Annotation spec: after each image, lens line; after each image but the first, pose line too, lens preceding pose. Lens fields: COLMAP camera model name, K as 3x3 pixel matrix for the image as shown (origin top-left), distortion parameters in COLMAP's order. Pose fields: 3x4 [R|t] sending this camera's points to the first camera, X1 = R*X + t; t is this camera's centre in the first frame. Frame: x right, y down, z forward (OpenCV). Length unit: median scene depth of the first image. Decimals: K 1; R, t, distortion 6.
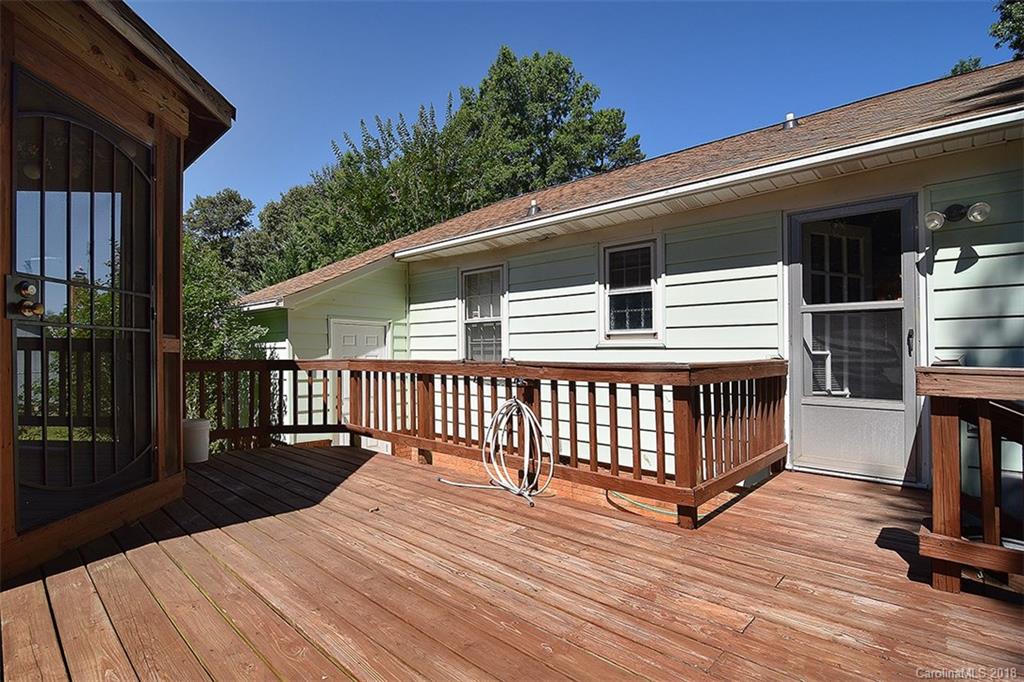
lens RADIAL K [[499.3, 0, 513.7], [0, 499.3, 359.9], [0, 0, 1]] dist [0.000694, 0.000144]
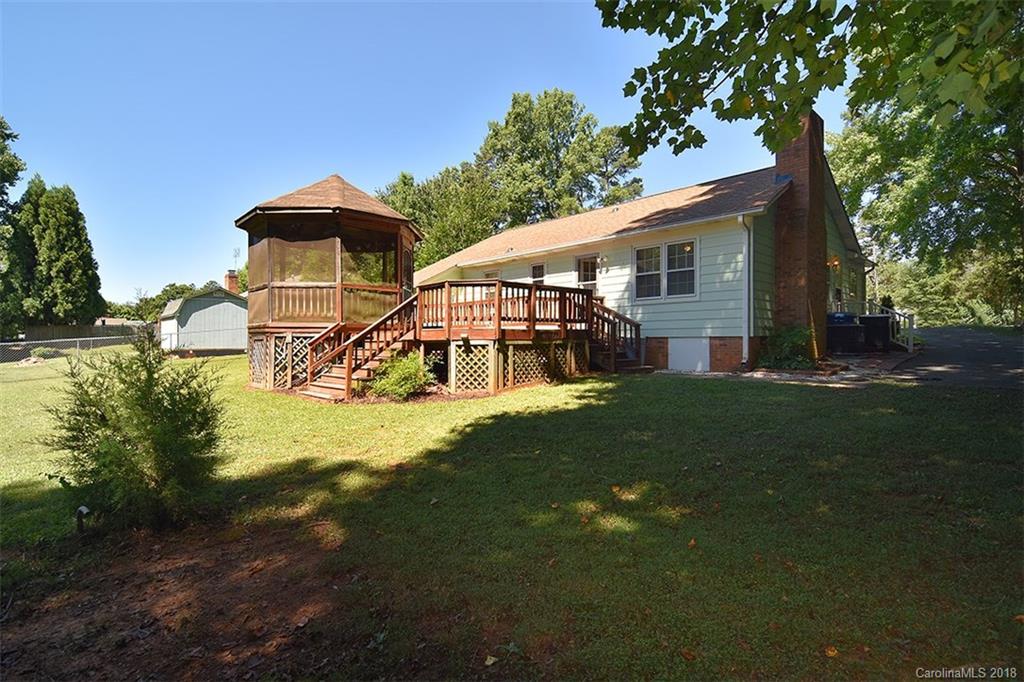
lens RADIAL K [[497.1, 0, 513.1], [0, 497.1, 341.9], [0, 0, 1]] dist [0.002265, -0.014063]
pose [[0.997406, -0.009631, -0.071337, 0.046889], [0.009332, 0.999946, -0.004533, 0.040043], [0.071377, 0.003856, 0.997442, -0.318677]]
